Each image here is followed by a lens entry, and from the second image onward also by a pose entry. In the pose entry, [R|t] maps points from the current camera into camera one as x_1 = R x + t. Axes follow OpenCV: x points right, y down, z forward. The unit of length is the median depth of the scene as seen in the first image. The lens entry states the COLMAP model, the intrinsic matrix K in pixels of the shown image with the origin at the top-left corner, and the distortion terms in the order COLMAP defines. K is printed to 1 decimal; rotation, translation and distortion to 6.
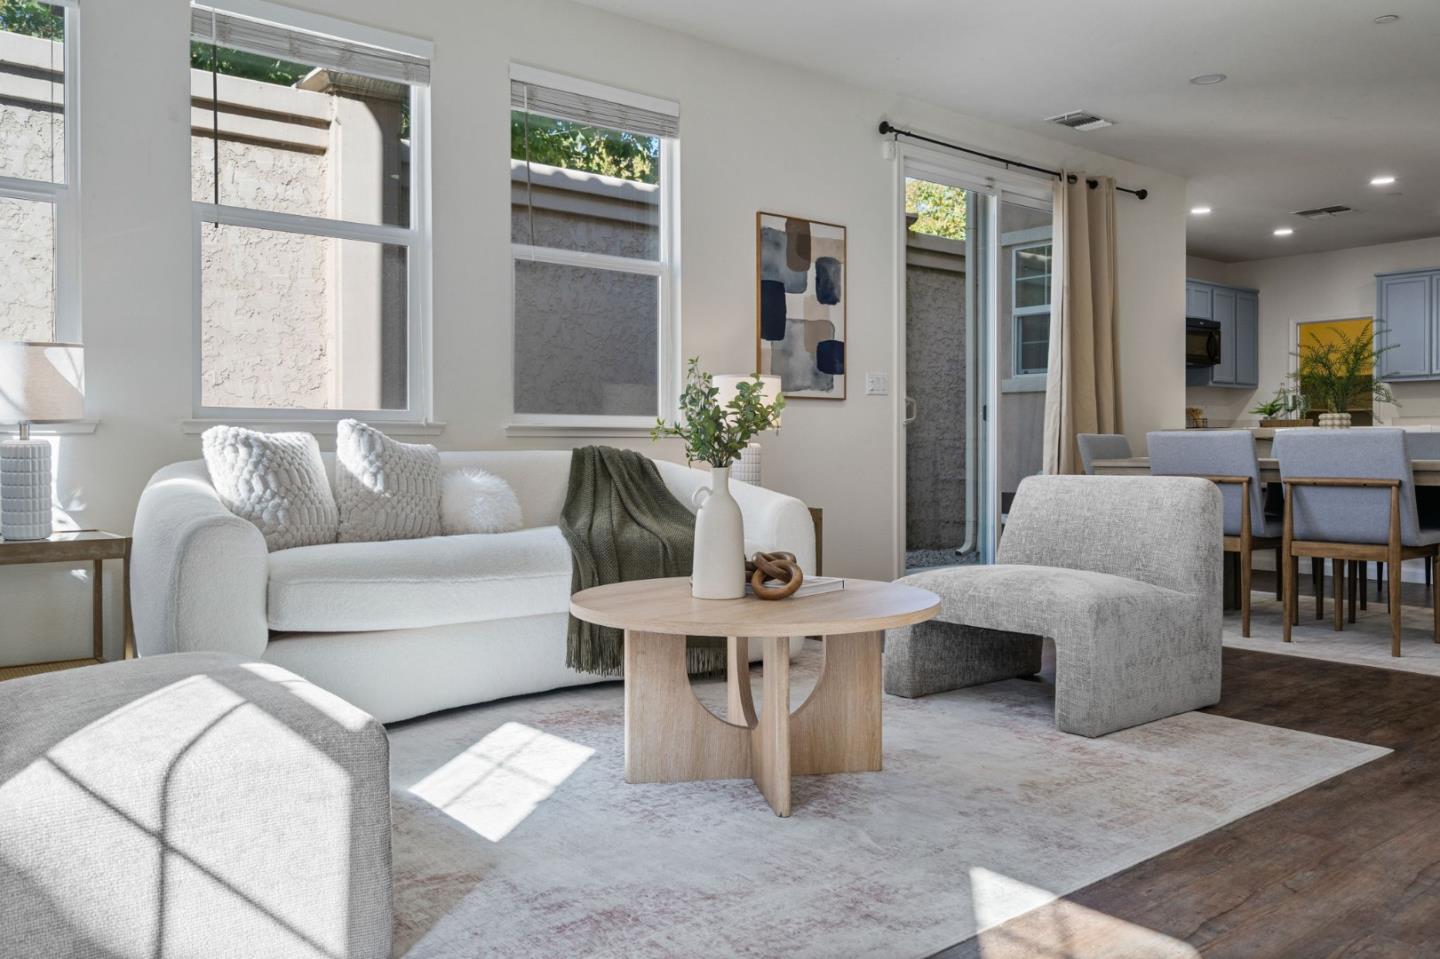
lens RADIAL K [[1140.8, 0, 719.9], [0, 1140.8, 446.7], [0, 0, 1]] dist [0.032891, -0.039375]
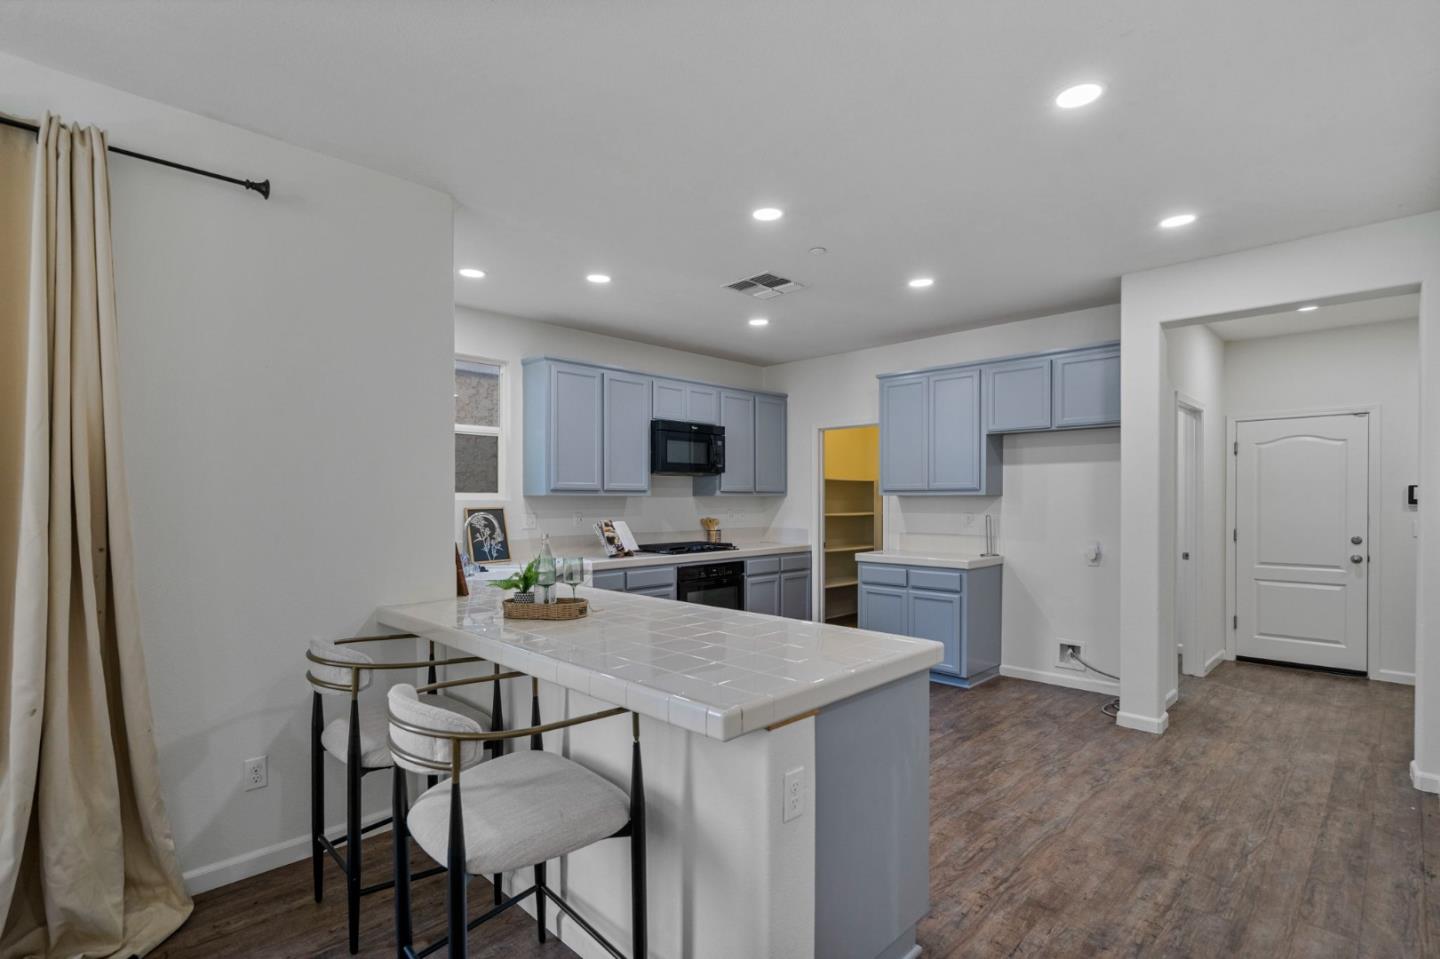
lens RADIAL K [[686.9, 0, 714.3], [0, 686.9, 501.2], [0, 0, 1]] dist [0.001729, 0.000628]
pose [[0.995926, -0.001328, 0.090159, 1.027924], [0.001139, 0.999997, 0.002145, -0.140154], [-0.090162, -0.002034, 0.995925, 1.228789]]
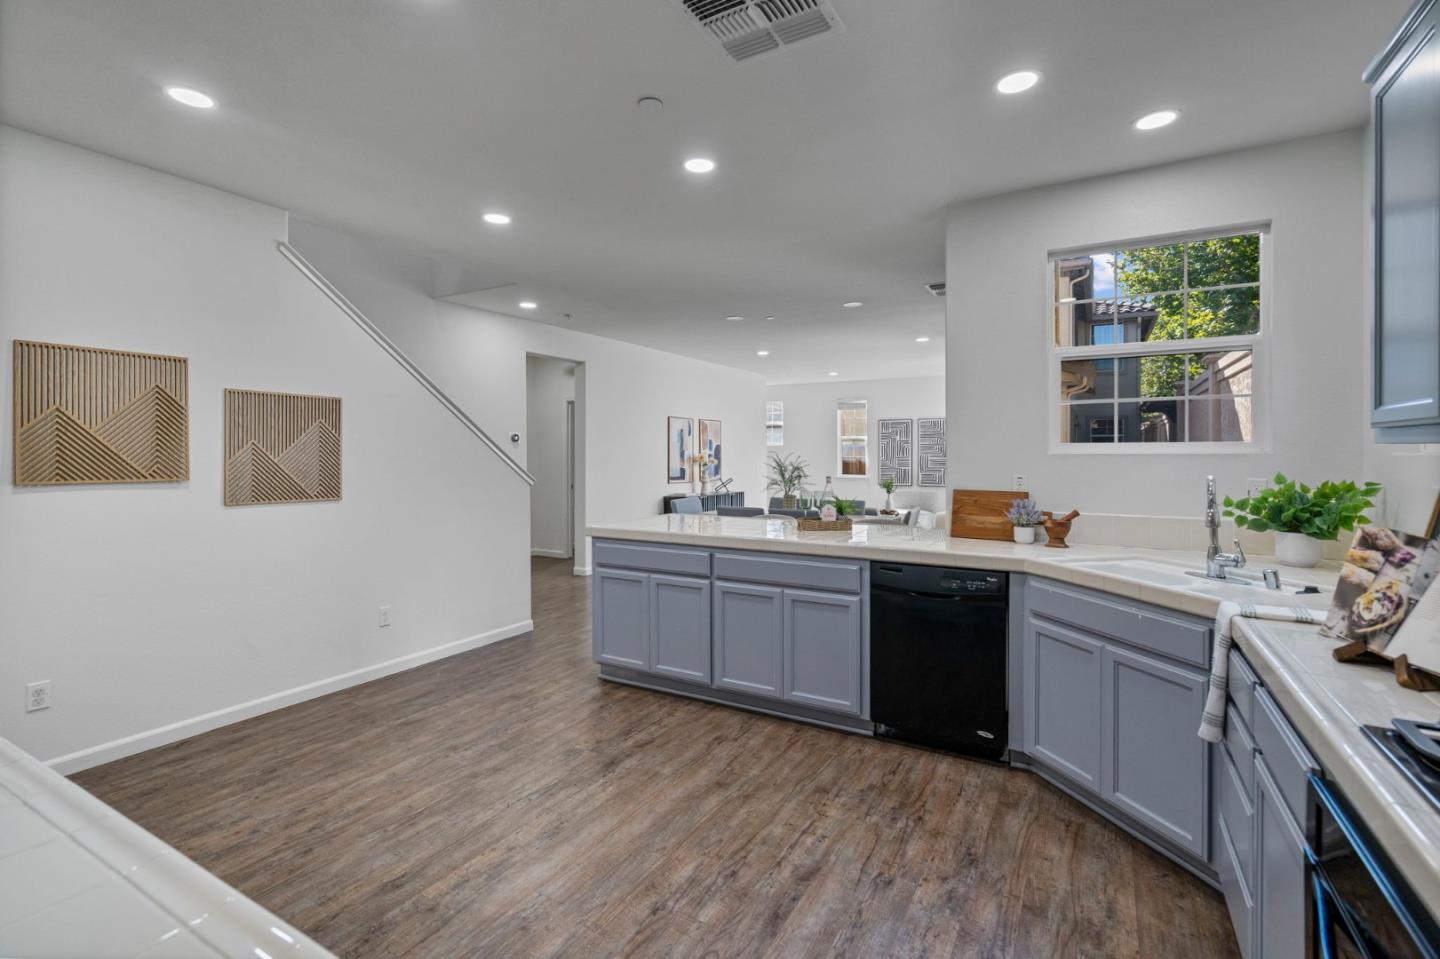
lens RADIAL K [[653.6, 0, 720.0], [0, 653.6, 479.5], [0, 0, 1]] dist [-0.000556, 0.000175]
pose [[-0.937800, 0.013641, -0.346908, 1.403295], [-0.002177, 0.998977, 0.045165, -0.147583], [0.347169, 0.043111, -0.936811, 2.743209]]
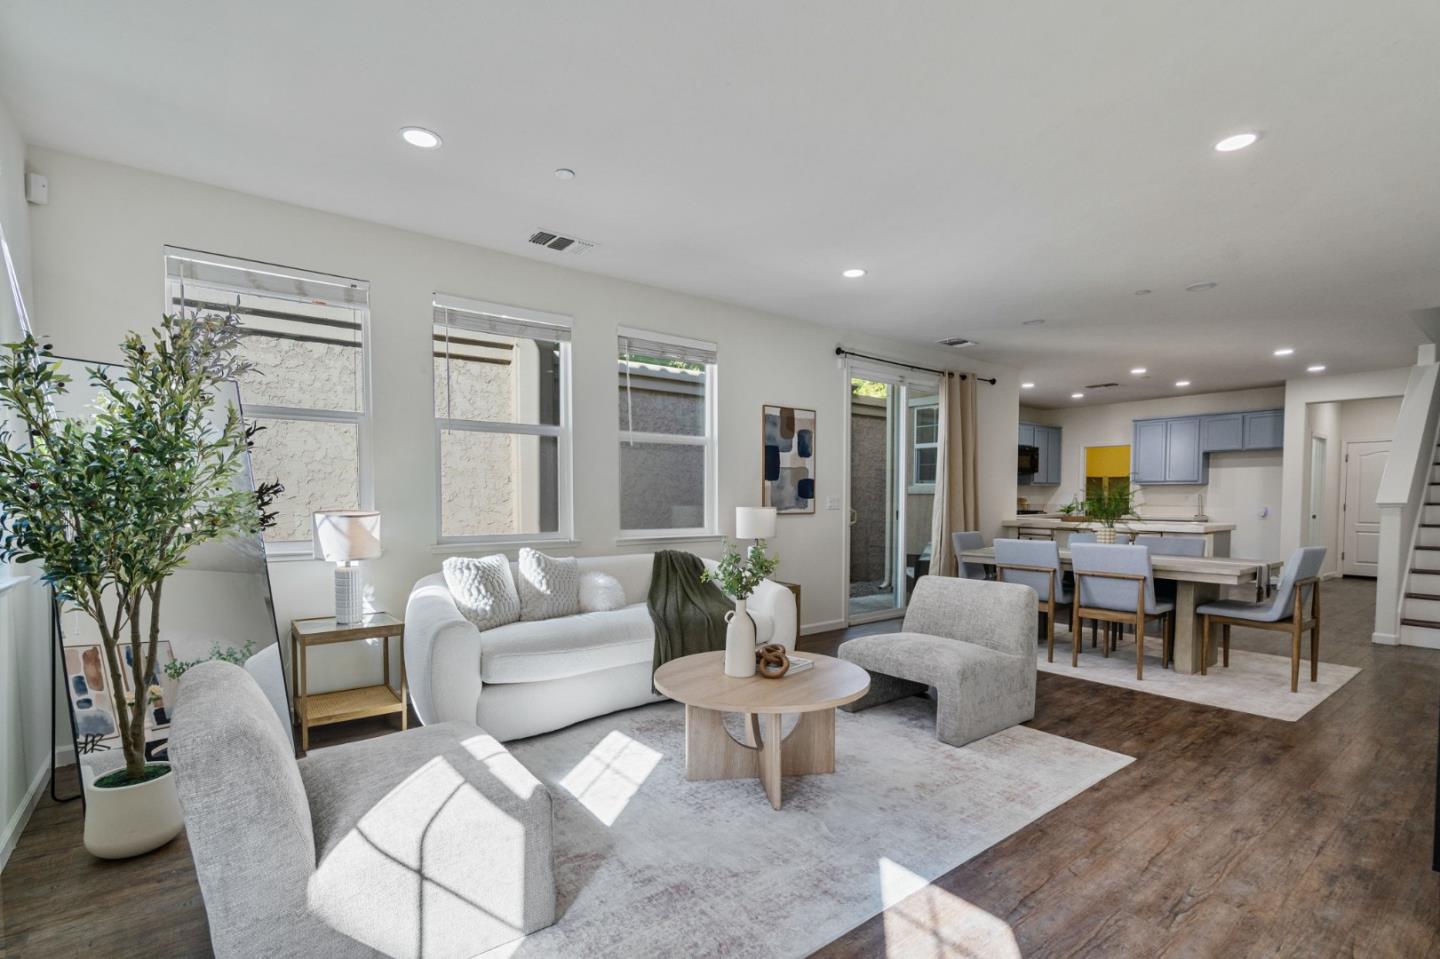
lens RADIAL K [[670.7, 0, 716.9], [0, 670.7, 523.7], [0, 0, 1]] dist [-0.002042, 0.000077]
pose [[0.999425, 0.003106, -0.033762, -0.001817], [-0.001814, 0.999267, 0.038249, -0.094096], [0.033856, -0.038166, 0.998698, 0.000536]]
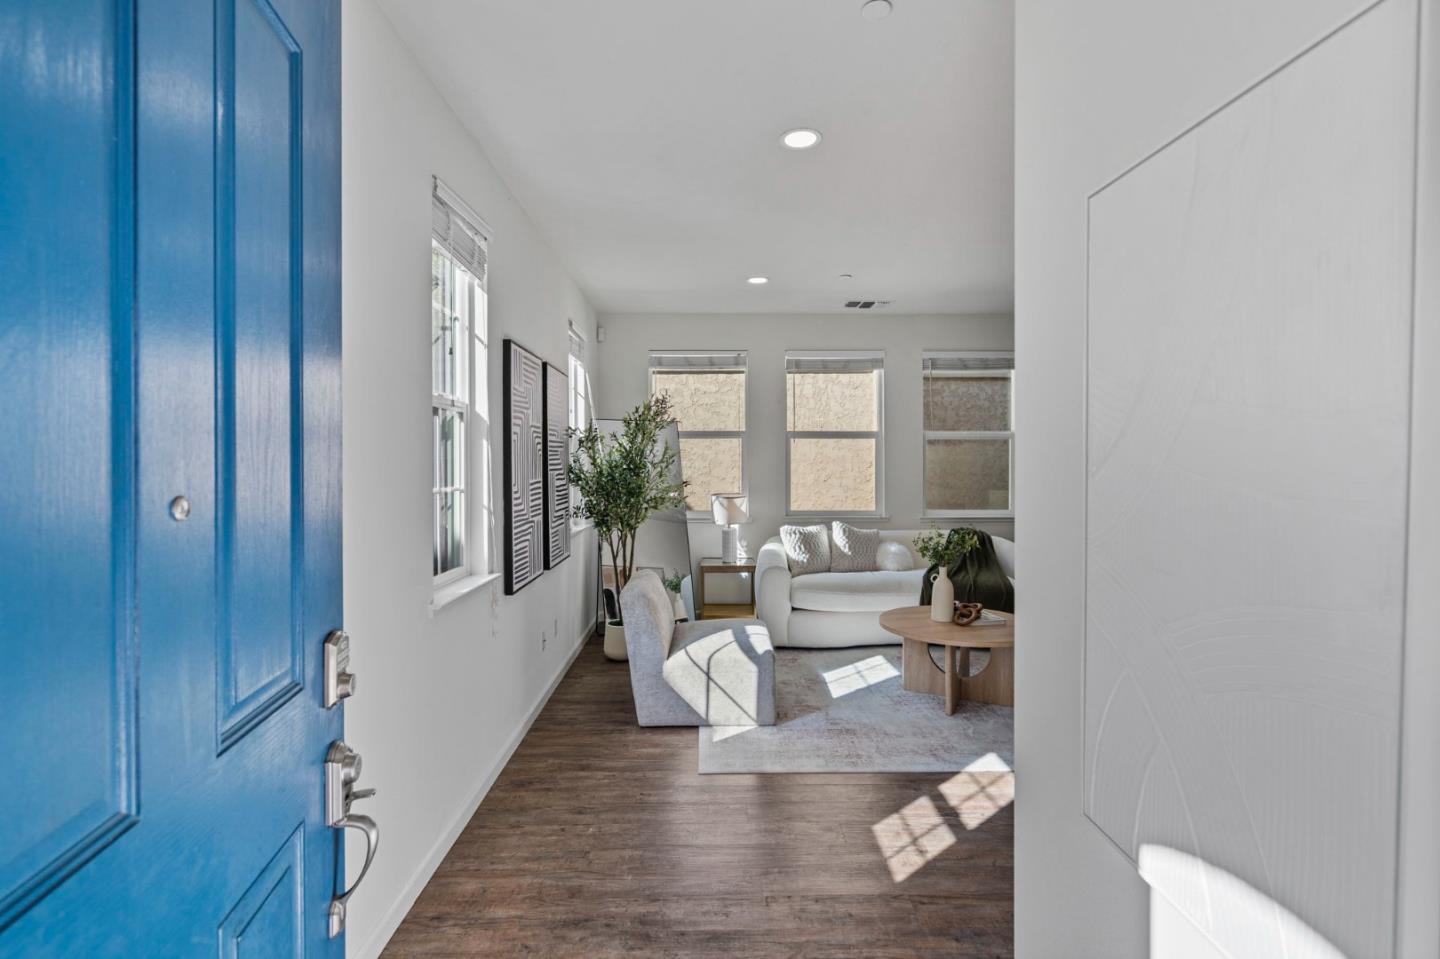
lens RADIAL K [[670.6, 0, 719.2], [0, 670.6, 466.2], [0, 0, 1]] dist [-0.000874, -0.000012]
pose [[0.782350, 0.003219, -0.622831, 0.362665], [-0.000362, 0.999989, 0.004713, -0.142054], [0.622839, -0.003462, 0.782342, -0.282125]]
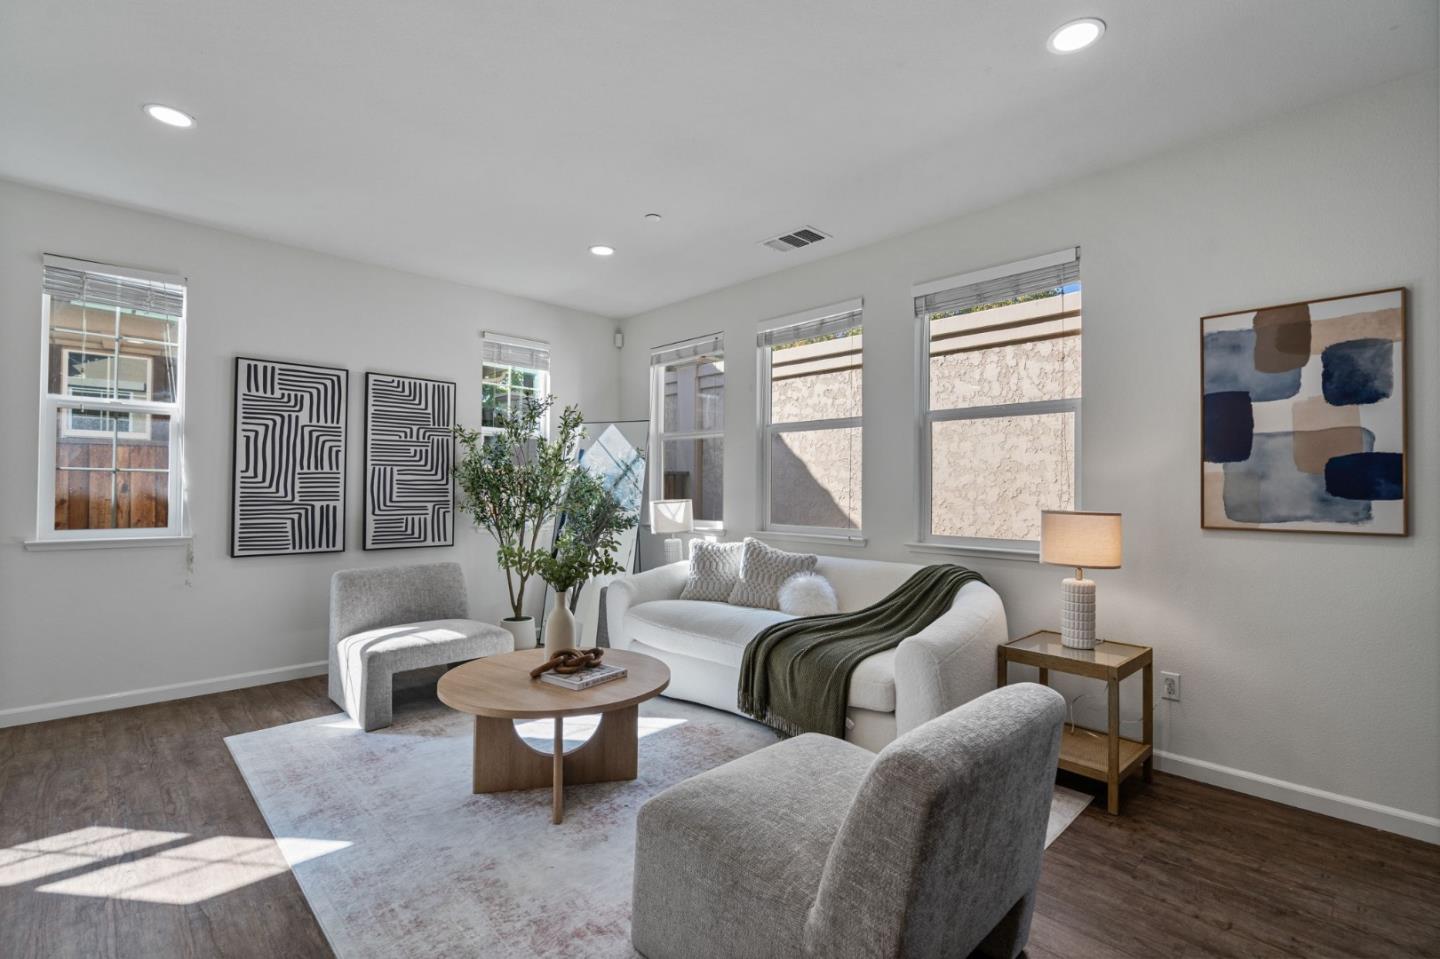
lens RADIAL K [[653.6, 0, 720.0], [0, 653.6, 479.5], [0, 0, 1]] dist [-0.000556, 0.000175]
pose [[0.074907, -0.013720, -0.997096, 0.701552], [-0.011331, 0.999829, -0.014609, -0.096417], [0.997126, 0.012393, 0.074739, 0.824295]]
